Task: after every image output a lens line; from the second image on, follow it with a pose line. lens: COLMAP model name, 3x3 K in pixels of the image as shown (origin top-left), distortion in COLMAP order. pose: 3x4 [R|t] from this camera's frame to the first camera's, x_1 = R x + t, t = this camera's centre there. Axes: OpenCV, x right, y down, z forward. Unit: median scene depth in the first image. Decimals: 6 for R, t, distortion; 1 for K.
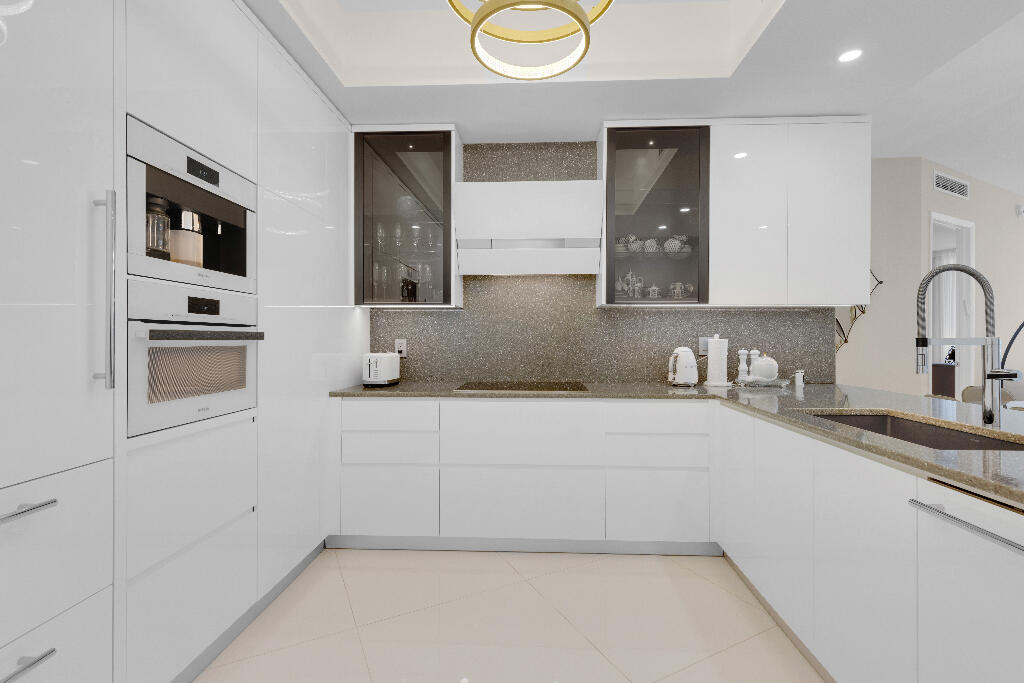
lens RADIAL K [[462.3, 0, 512.0], [0, 462.3, 341.5], [0, 0, 1]] dist [0.019654, 0.000010]
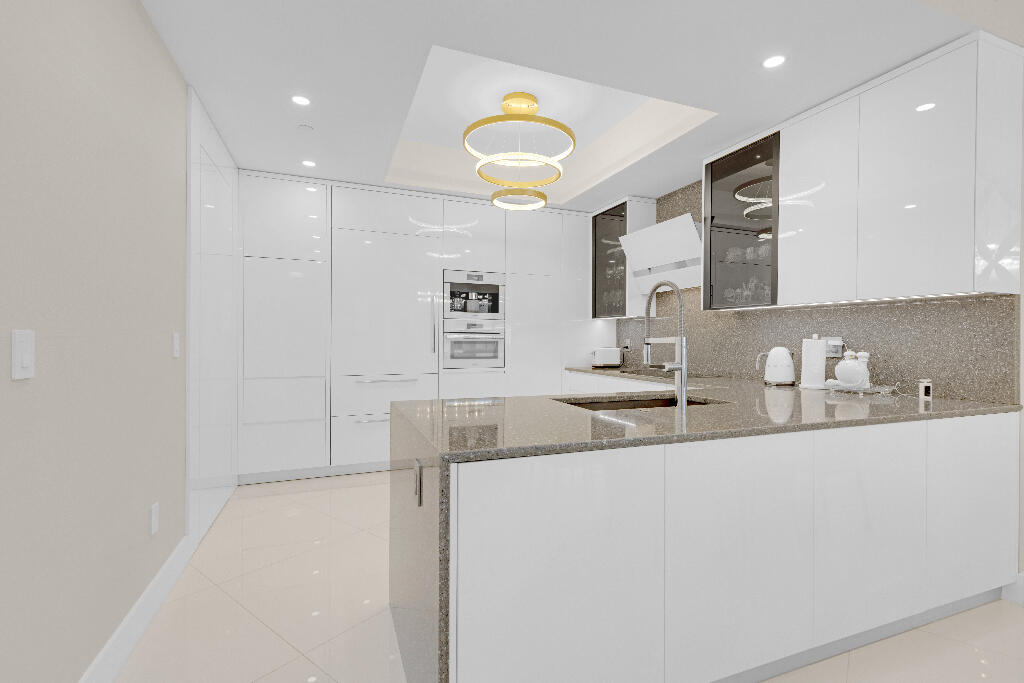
lens RADIAL K [[467.8, 0, 512.0], [0, 467.8, 341.5], [0, 0, 1]] dist [-0.000680, -0.000506]
pose [[0.405812, 0.006521, -0.913933, 1.116201], [-0.007932, 0.999962, 0.003613, 0.000665], [0.913922, 0.005783, 0.405849, 0.047130]]
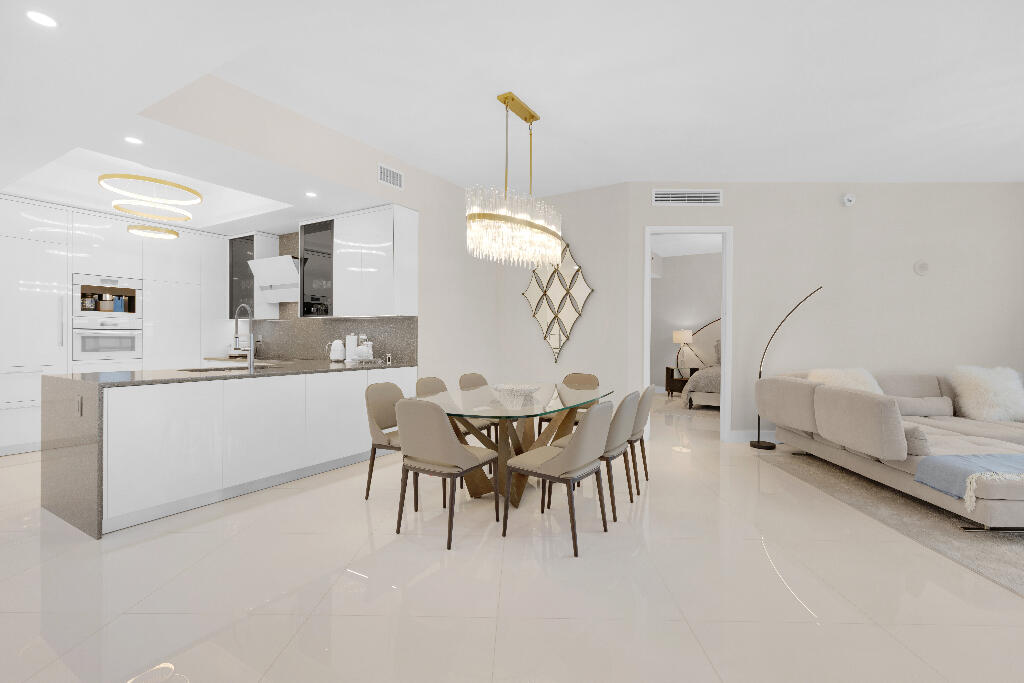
lens RADIAL K [[467.8, 0, 512.0], [0, 467.8, 341.5], [0, 0, 1]] dist [-0.000680, -0.000506]
pose [[0.872696, 0.010386, -0.488153, 1.915564], [-0.008753, 0.999946, 0.005626, 0.002250], [0.488185, -0.000637, 0.872740, -0.263242]]
